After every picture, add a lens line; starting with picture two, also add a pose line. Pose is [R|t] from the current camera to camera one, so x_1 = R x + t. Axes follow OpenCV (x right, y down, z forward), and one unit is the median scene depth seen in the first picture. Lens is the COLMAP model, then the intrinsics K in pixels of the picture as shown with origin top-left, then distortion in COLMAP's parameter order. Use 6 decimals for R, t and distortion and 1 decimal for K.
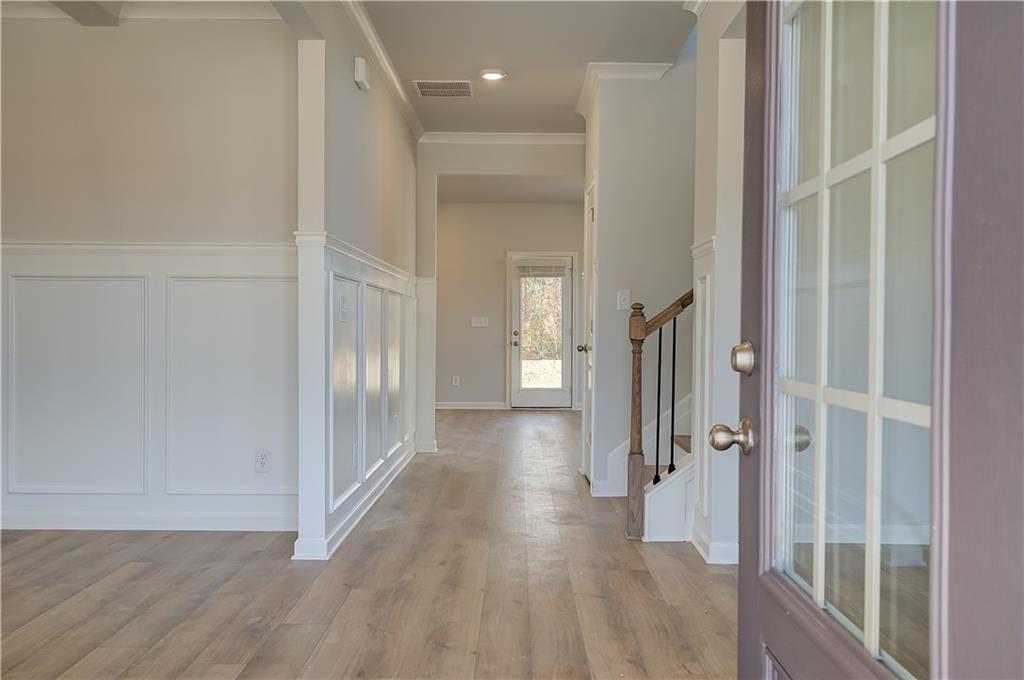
lens RADIAL K [[824.0, 0, 511.9], [0, 824.0, 337.4], [0, 0, 1]] dist [0.001442, 0.000377]
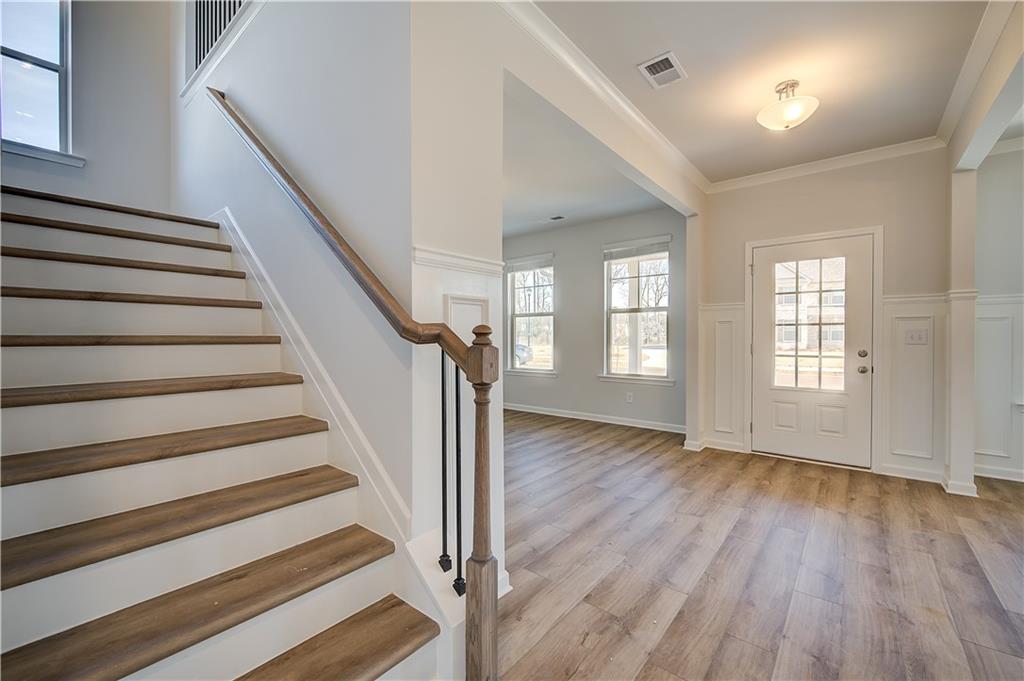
lens RADIAL K [[430.8, 0, 519.8], [0, 430.8, 331.5], [0, 0, 1]] dist [0.000762, 0.001634]
pose [[-0.786563, -0.005258, 0.617488, -0.112557], [0.003855, 0.999902, 0.013425, -0.057174], [-0.617498, 0.012940, -0.786466, 1.743371]]
